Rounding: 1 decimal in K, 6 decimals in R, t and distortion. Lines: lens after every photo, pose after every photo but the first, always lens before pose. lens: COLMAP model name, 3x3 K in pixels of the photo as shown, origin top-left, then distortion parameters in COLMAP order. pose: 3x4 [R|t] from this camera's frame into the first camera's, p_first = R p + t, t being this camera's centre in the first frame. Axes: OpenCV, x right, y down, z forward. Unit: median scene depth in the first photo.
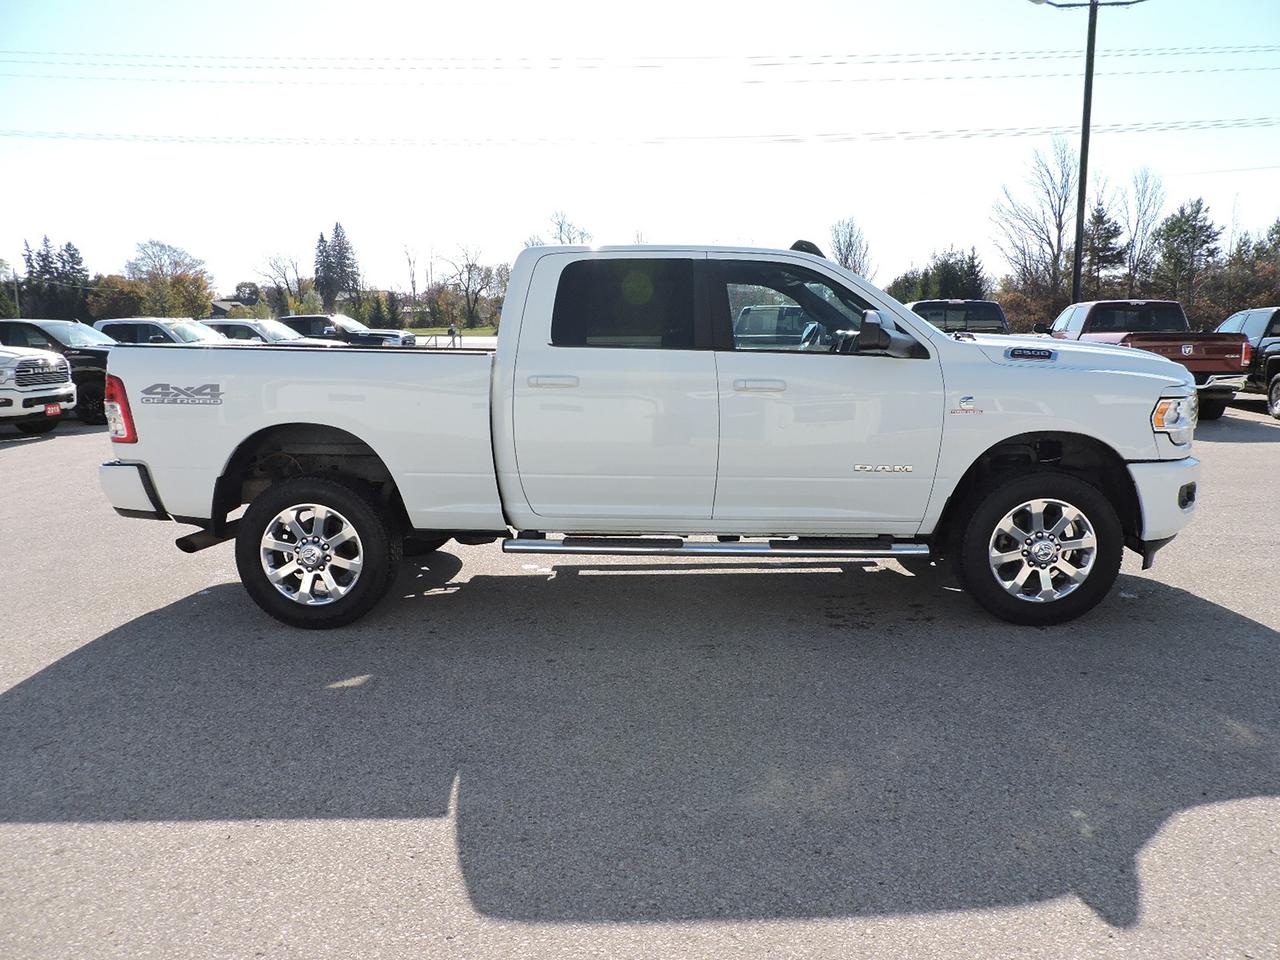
lens RADIAL K [[906.2, 0, 640.0], [0, 906.2, 480.0], [0, 0, 1]] dist [-0.010852, -0.008451]
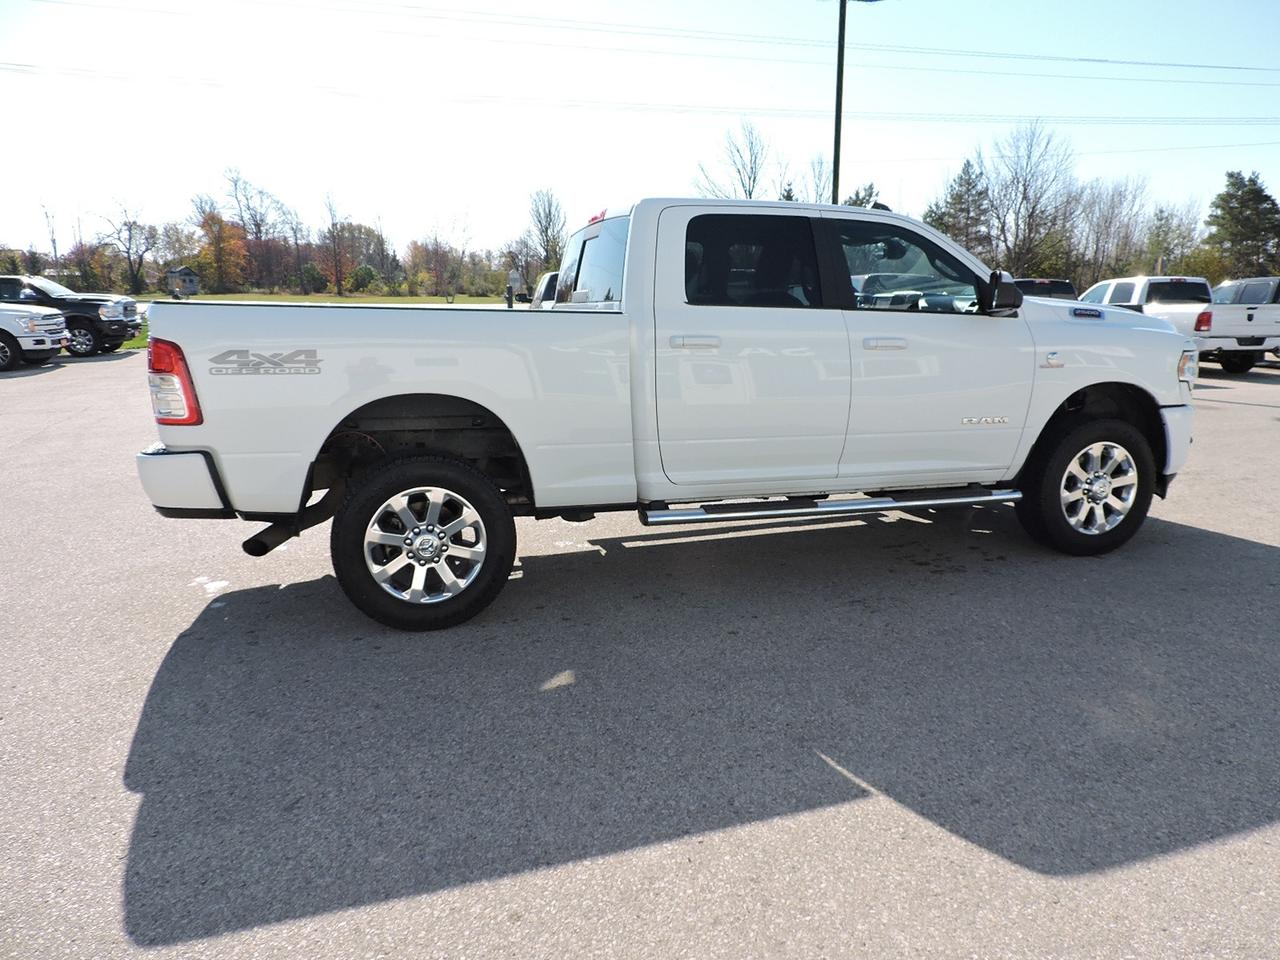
lens RADIAL K [[906.2, 0, 640.0], [0, 906.2, 480.0], [0, 0, 1]] dist [-0.010852, -0.008451]
pose [[0.943725, -0.058389, 0.325537, -0.462807], [0.047599, 0.998024, 0.041017, -0.006347], [-0.327289, -0.023213, 0.944639, 0.117009]]
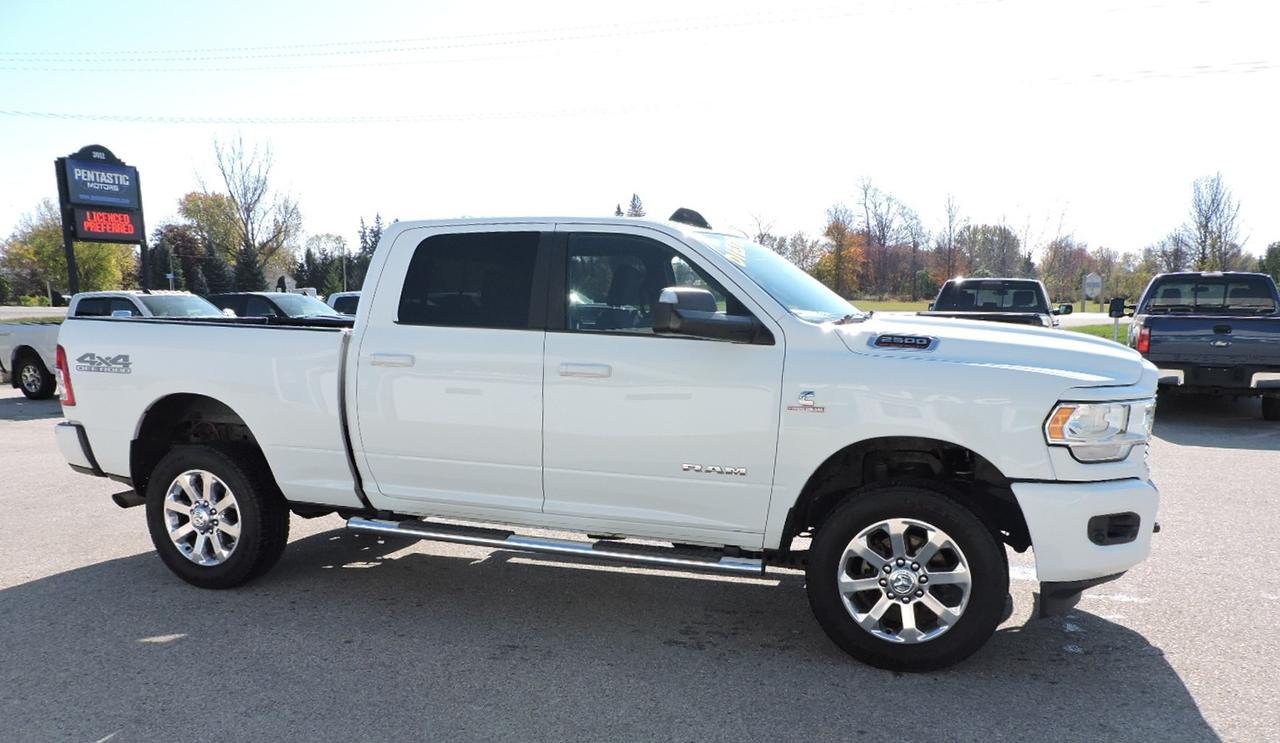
lens RADIAL K [[954.4, 0, 621.6], [0, 954.4, 486.4], [0, 0, 1]] dist [-0.010217, -0.002993]
pose [[0.948959, 0.066890, -0.308224, 0.460116], [-0.059124, 0.997655, 0.034479, -0.022711], [0.309807, -0.014496, 0.950689, 0.093204]]
